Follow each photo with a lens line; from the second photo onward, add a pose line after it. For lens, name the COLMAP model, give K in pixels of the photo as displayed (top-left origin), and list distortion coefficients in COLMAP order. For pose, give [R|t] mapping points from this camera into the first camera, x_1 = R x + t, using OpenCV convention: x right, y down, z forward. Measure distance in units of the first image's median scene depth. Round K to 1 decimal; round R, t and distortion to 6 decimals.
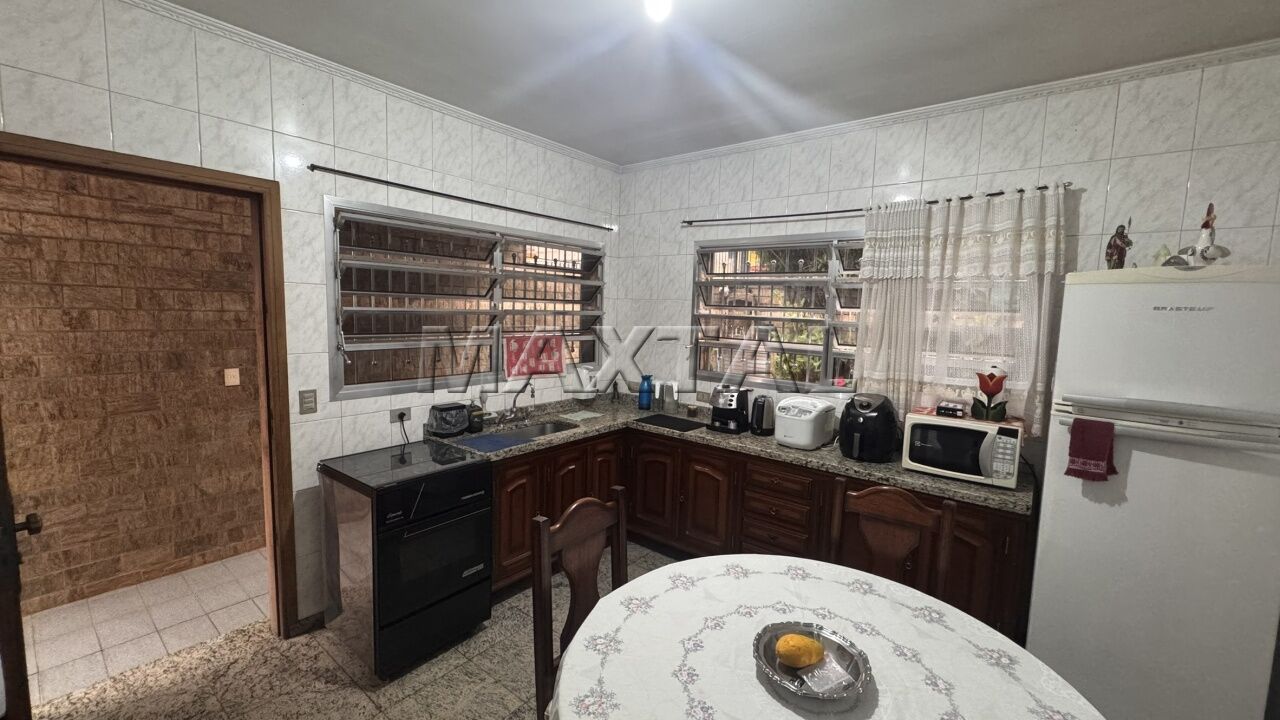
lens RADIAL K [[511.6, 0, 638.2], [0, 511.6, 352.6], [0, 0, 1]] dist [0.000187, -0.000081]
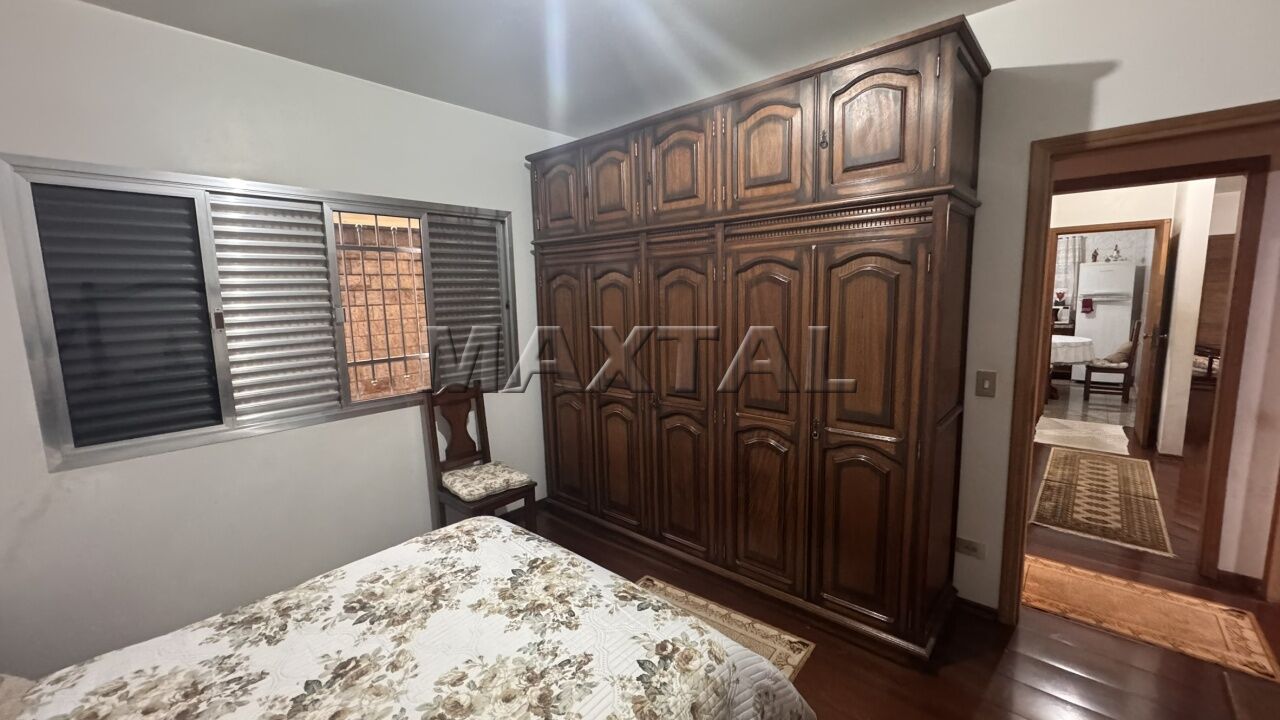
lens RADIAL K [[511.6, 0, 628.9], [0, 511.6, 361.7], [0, 0, 1]] dist [0.000187, -0.000081]
pose [[0.996456, -0.054104, -0.064404, -2.351433], [0.056688, 0.997631, 0.038983, 0.238693], [0.062142, -0.042496, 0.997162, -3.089826]]
